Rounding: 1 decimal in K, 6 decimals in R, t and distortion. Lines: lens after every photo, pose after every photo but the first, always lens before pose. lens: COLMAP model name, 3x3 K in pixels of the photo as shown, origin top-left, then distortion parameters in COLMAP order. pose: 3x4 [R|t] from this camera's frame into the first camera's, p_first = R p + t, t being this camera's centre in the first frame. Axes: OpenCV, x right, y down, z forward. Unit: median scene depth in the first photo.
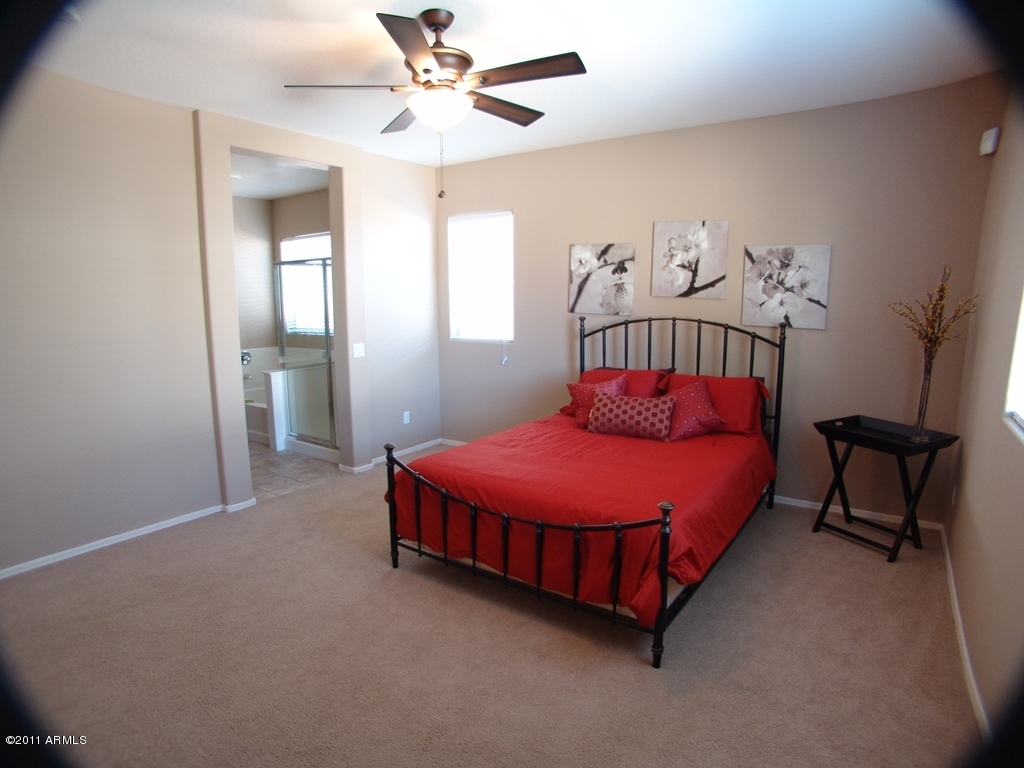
lens RADIAL K [[587.1, 0, 516.7], [0, 587.1, 391.3], [0, 0, 1]] dist [-0.186310, 0.129454]
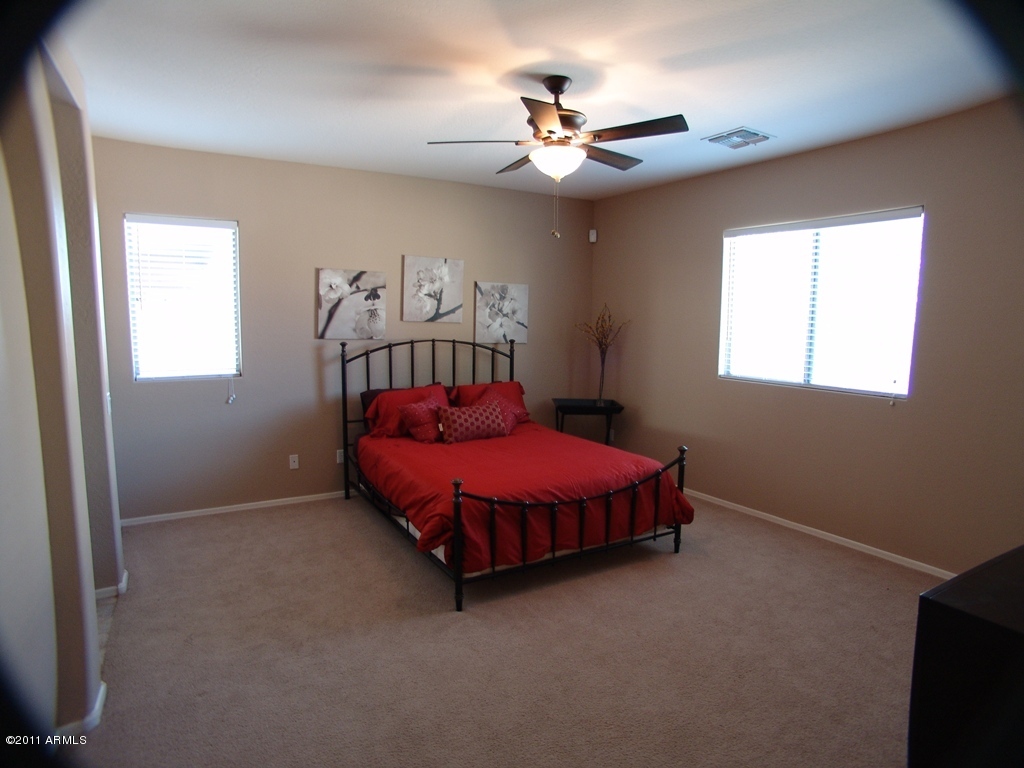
lens RADIAL K [[587.1, 0, 516.7], [0, 587.1, 391.3], [0, 0, 1]] dist [-0.186310, 0.129454]
pose [[0.394544, -0.101881, 0.913211, -0.744331], [0.137273, 0.989217, 0.051052, -0.060484], [-0.908565, 0.105217, 0.404275, 0.379563]]
